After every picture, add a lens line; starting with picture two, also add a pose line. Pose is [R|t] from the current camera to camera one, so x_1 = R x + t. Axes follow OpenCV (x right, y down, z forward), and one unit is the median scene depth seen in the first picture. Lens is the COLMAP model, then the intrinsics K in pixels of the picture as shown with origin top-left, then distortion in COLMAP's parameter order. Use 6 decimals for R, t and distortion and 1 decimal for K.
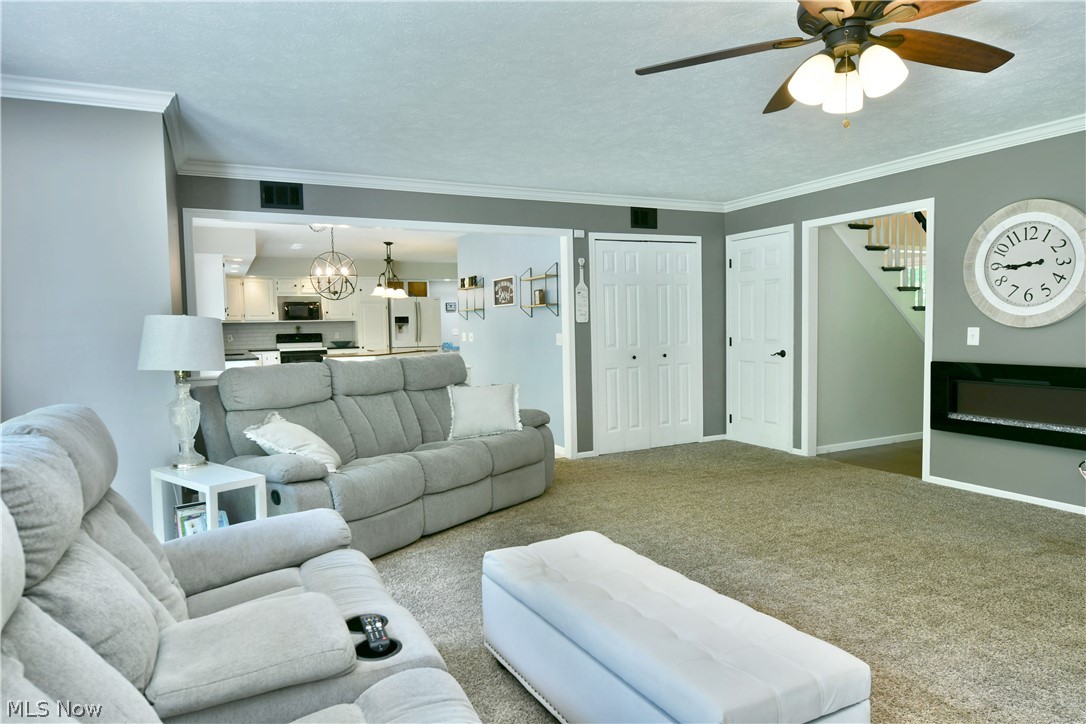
lens RADIAL K [[662.9, 0, 538.5], [0, 662.9, 363.6], [0, 0, 1]] dist [-0.017380, -0.001250]
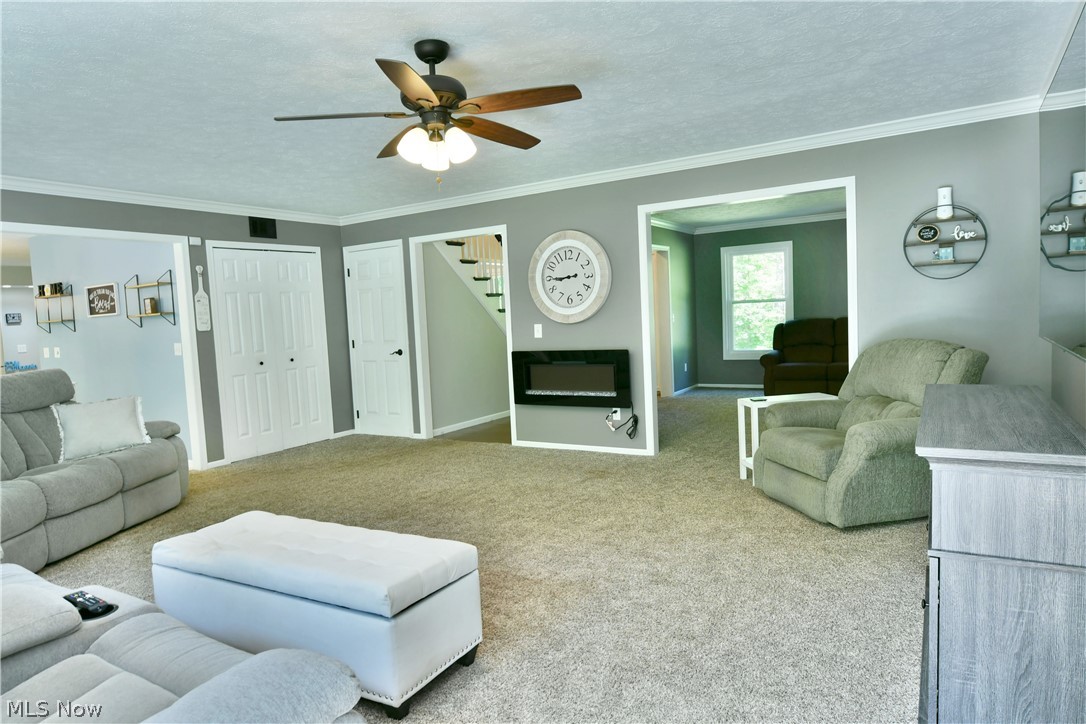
lens RADIAL K [[662.9, 0, 538.5], [0, 662.9, 363.6], [0, 0, 1]] dist [-0.017380, -0.001250]
pose [[0.843126, -0.058480, 0.534526, -0.054776], [0.062838, 0.997973, 0.010067, 0.010420], [-0.534031, 0.025100, 0.845092, -0.124304]]
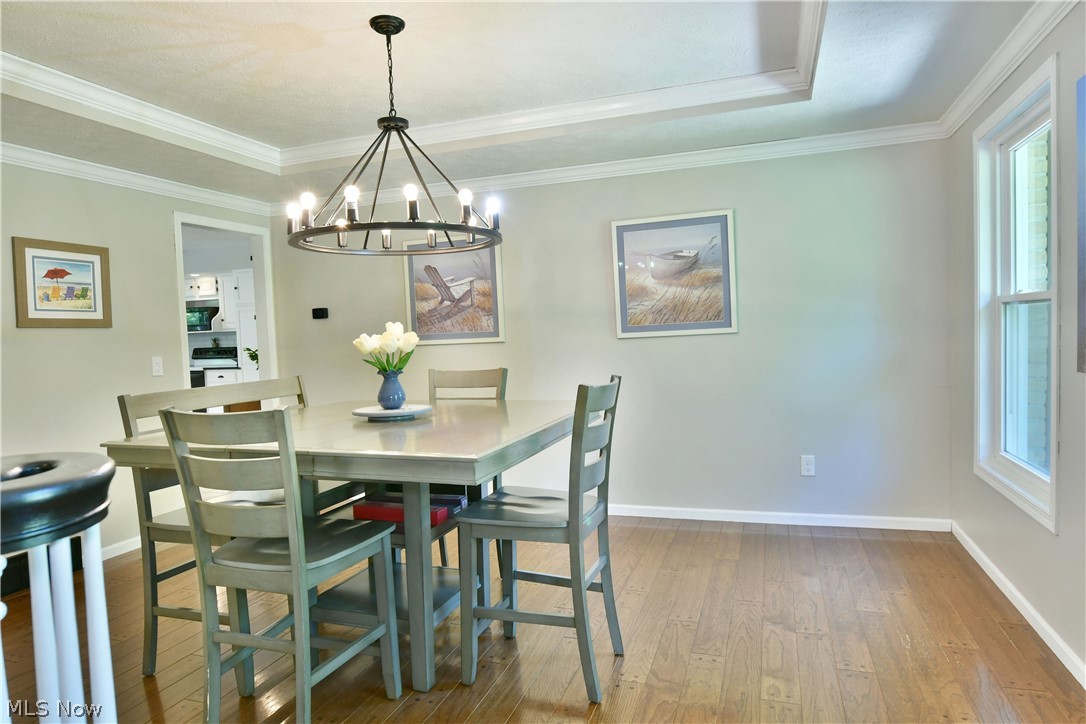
lens RADIAL K [[662.9, 0, 538.5], [0, 662.9, 363.6], [0, 0, 1]] dist [-0.017380, -0.001250]
pose [[0.704815, 0.026795, -0.708885, 0.679505], [-0.016732, 0.999636, 0.021149, -0.071901], [0.709194, -0.003045, 0.705007, 1.050427]]
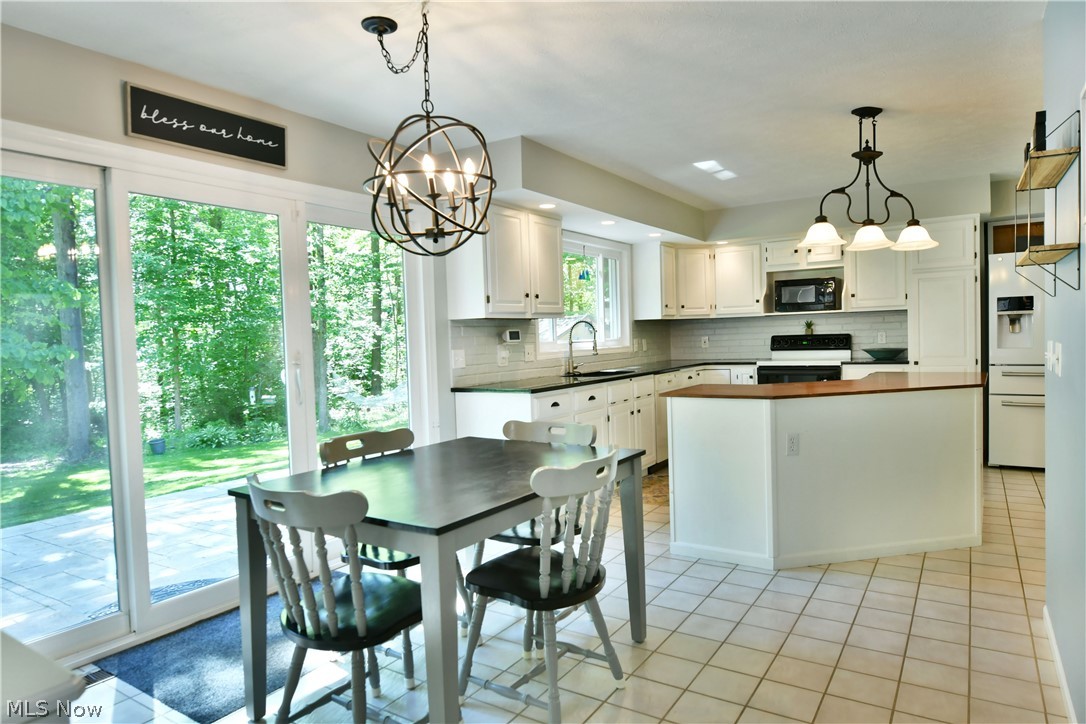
lens RADIAL K [[662.9, 0, 538.5], [0, 662.9, 363.6], [0, 0, 1]] dist [-0.017380, -0.001250]
pose [[0.513734, 0.037699, -0.857121, 0.017101], [-0.028167, 0.999237, 0.027067, -0.042163], [0.857487, 0.010237, 0.514404, 0.730482]]
